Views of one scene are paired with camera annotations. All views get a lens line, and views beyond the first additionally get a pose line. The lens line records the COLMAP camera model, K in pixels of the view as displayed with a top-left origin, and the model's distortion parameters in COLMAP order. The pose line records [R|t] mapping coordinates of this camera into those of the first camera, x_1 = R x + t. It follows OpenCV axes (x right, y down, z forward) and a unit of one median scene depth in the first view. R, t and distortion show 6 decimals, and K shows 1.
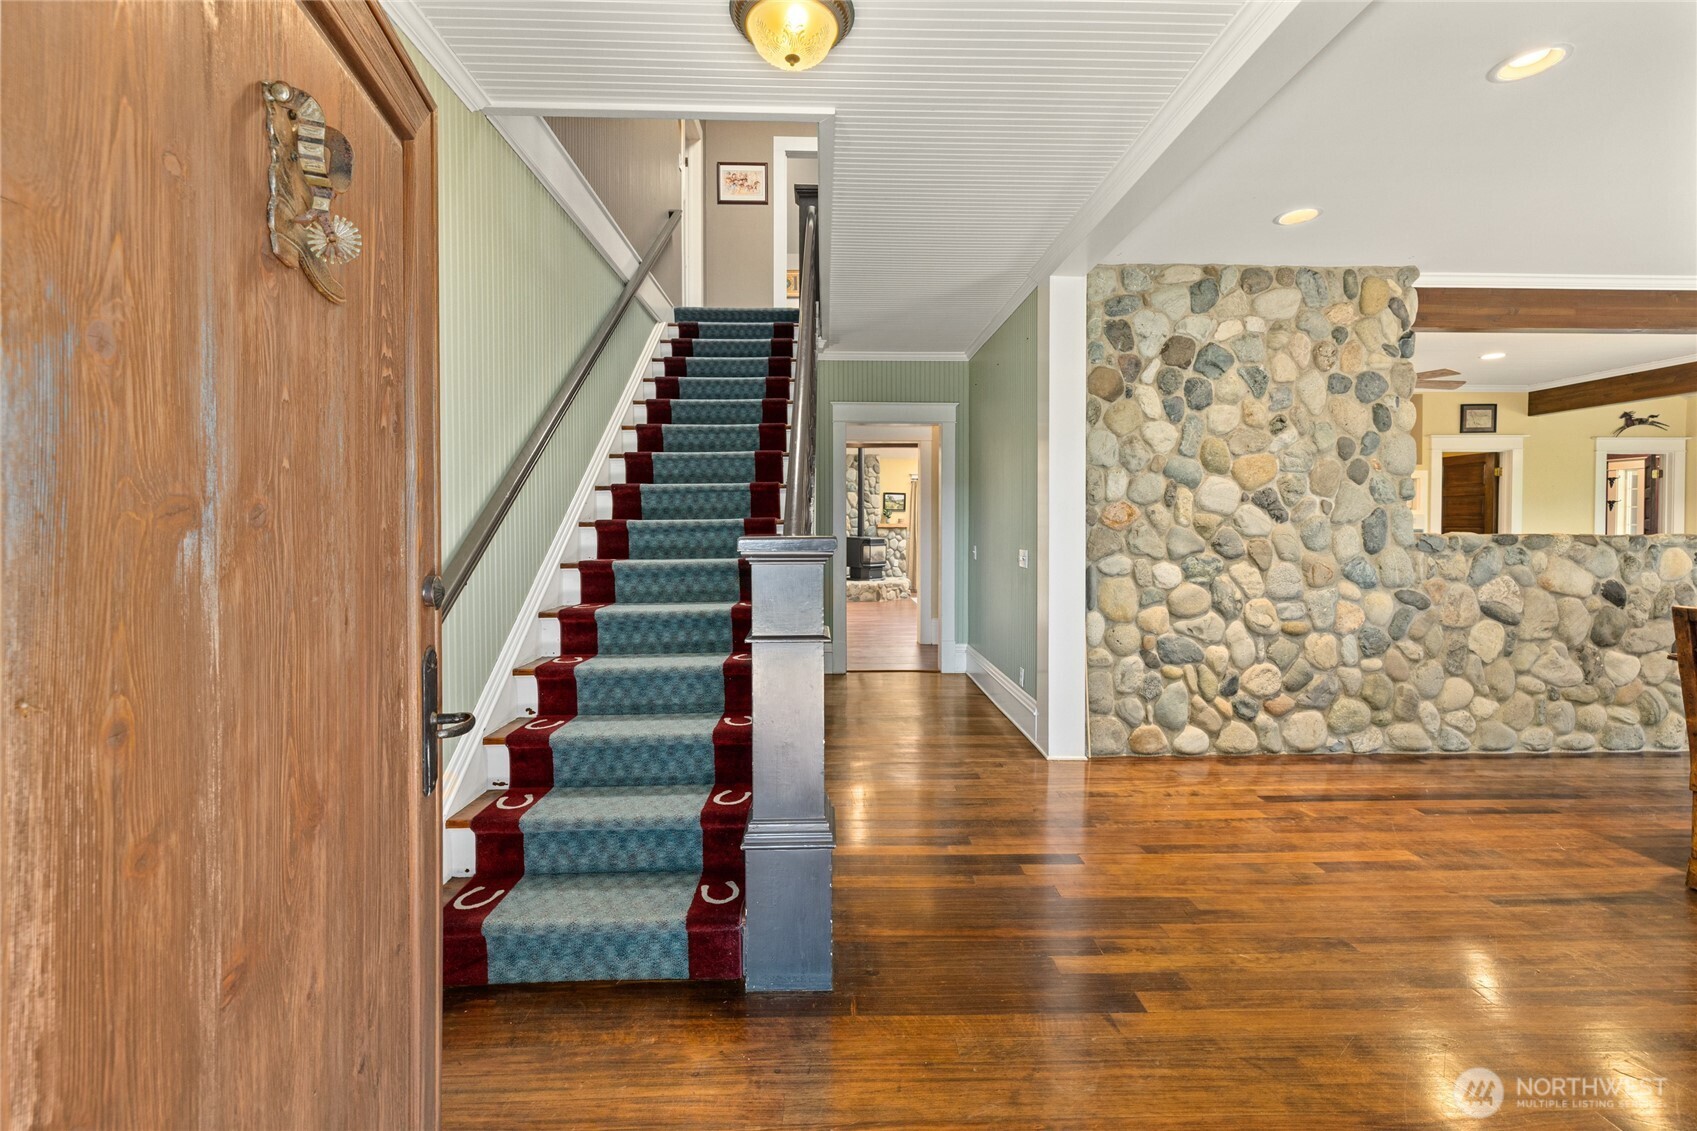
lens RADIAL K [[733.9, 0, 833.1], [0, 733.9, 535.1], [0, 0, 1]] dist [0.002237, 0.000199]
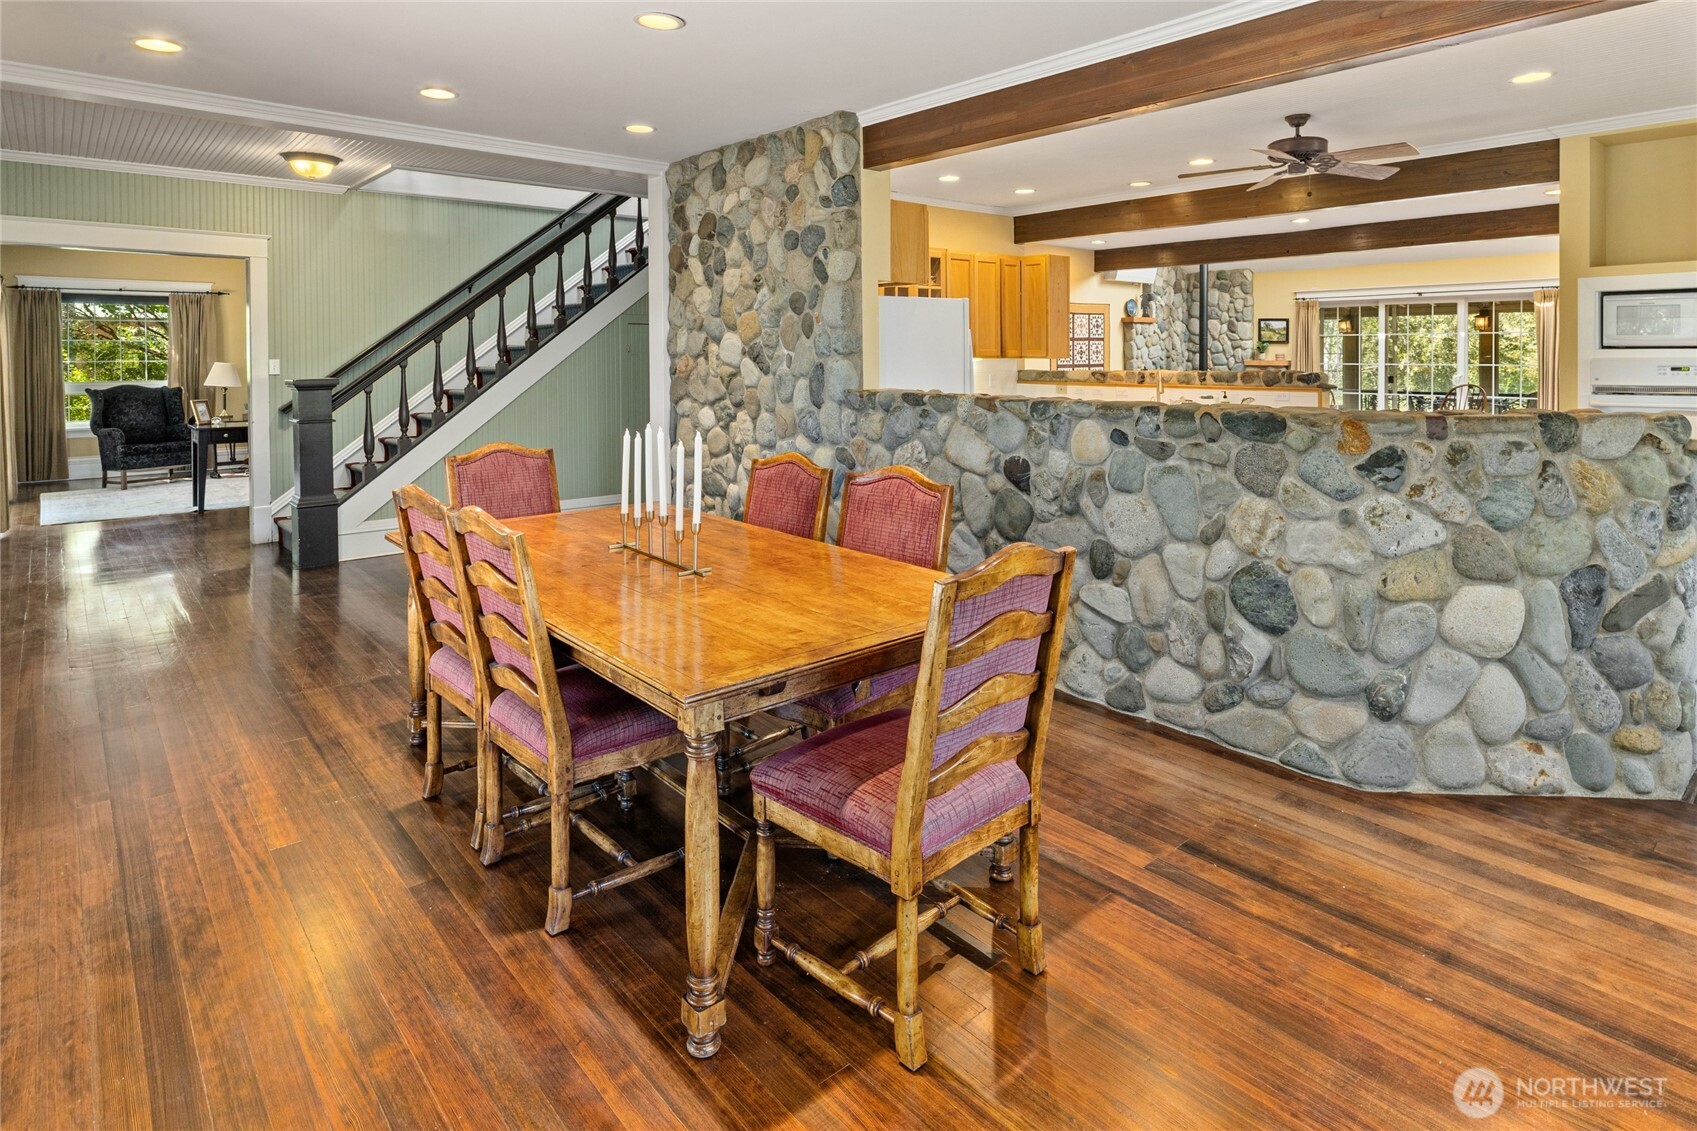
lens RADIAL K [[931.2, 0, 854.5], [0, 931.2, 365.3], [0, 0, 1]] dist [0.006020, 0.001376]
pose [[0.634026, 0.010366, -0.773242, 1.742716], [-0.008882, 0.999942, 0.006122, -0.040639], [0.773261, 0.002986, 0.634081, 0.243718]]
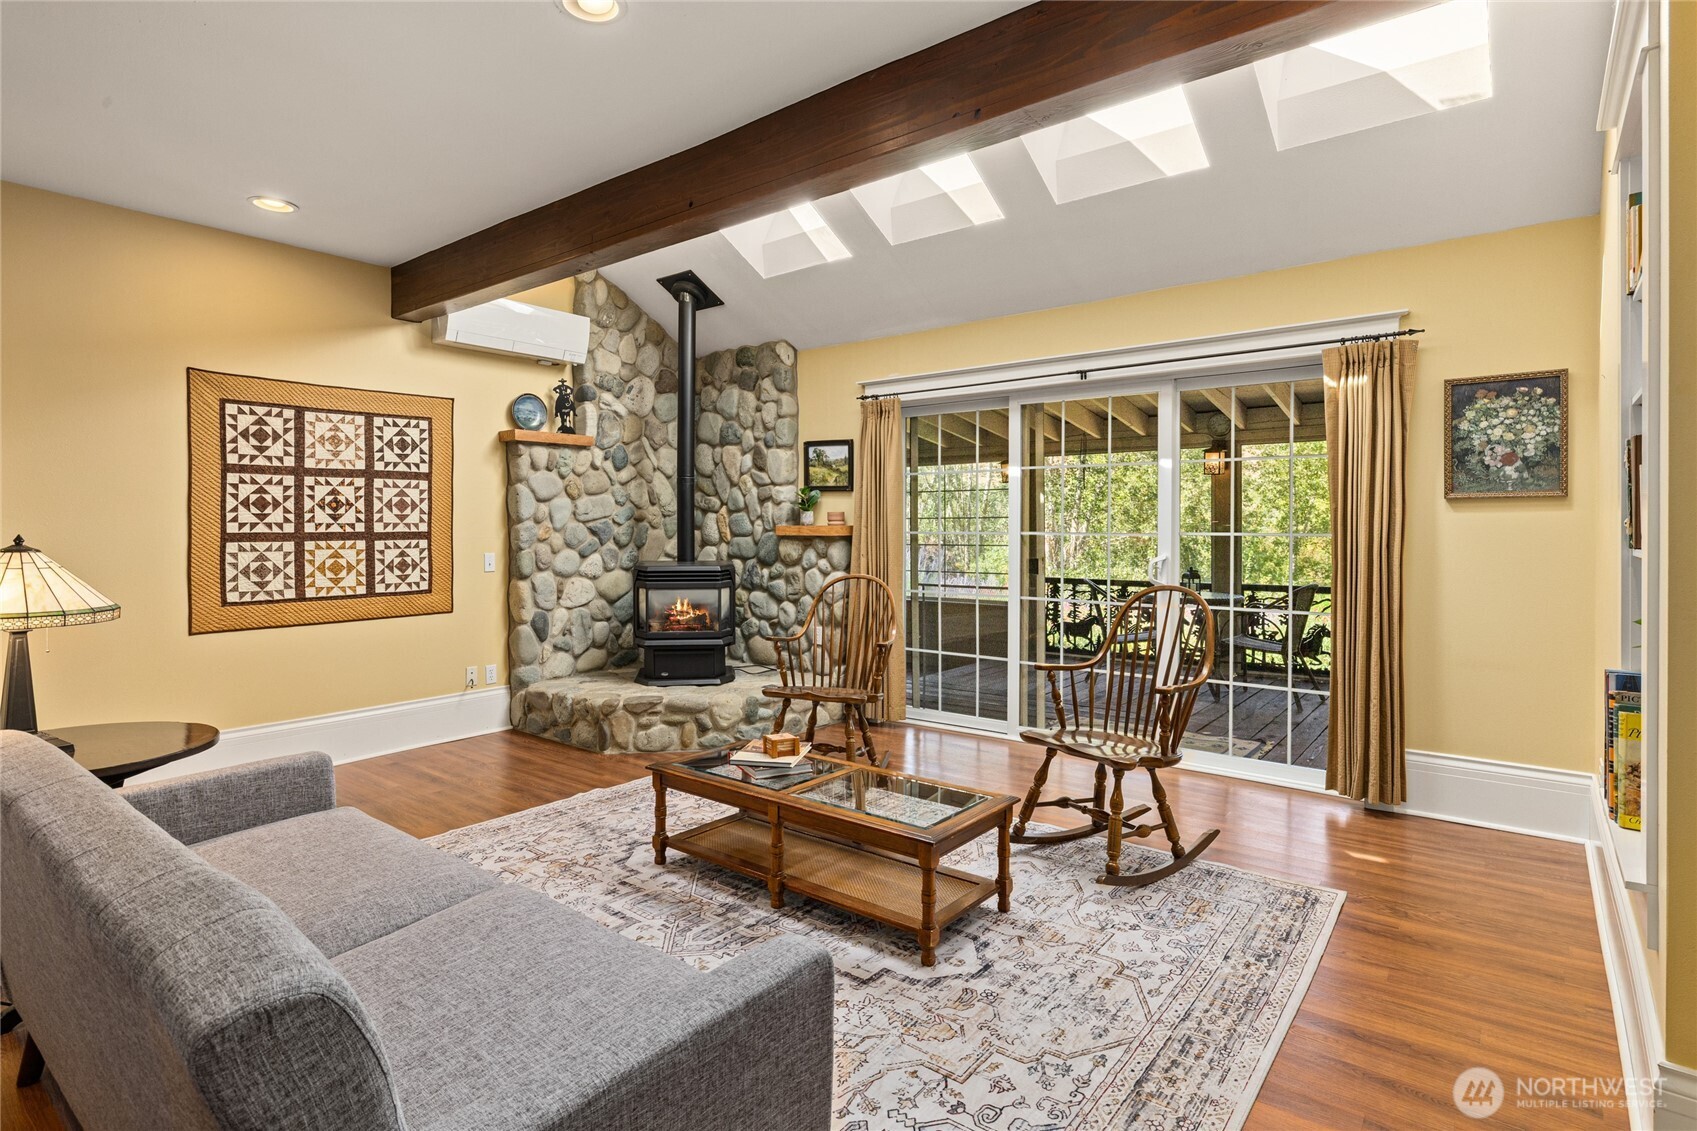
lens RADIAL K [[865.4, 0, 830.3], [0, 865.4, 530.1], [0, 0, 1]] dist [0.001804, 0.000407]
pose [[0.753151, -0.000024, -0.657847, 1.175171], [-0.007181, 0.999940, -0.008257, -0.031473], [0.657808, 0.010942, 0.753106, 2.172079]]
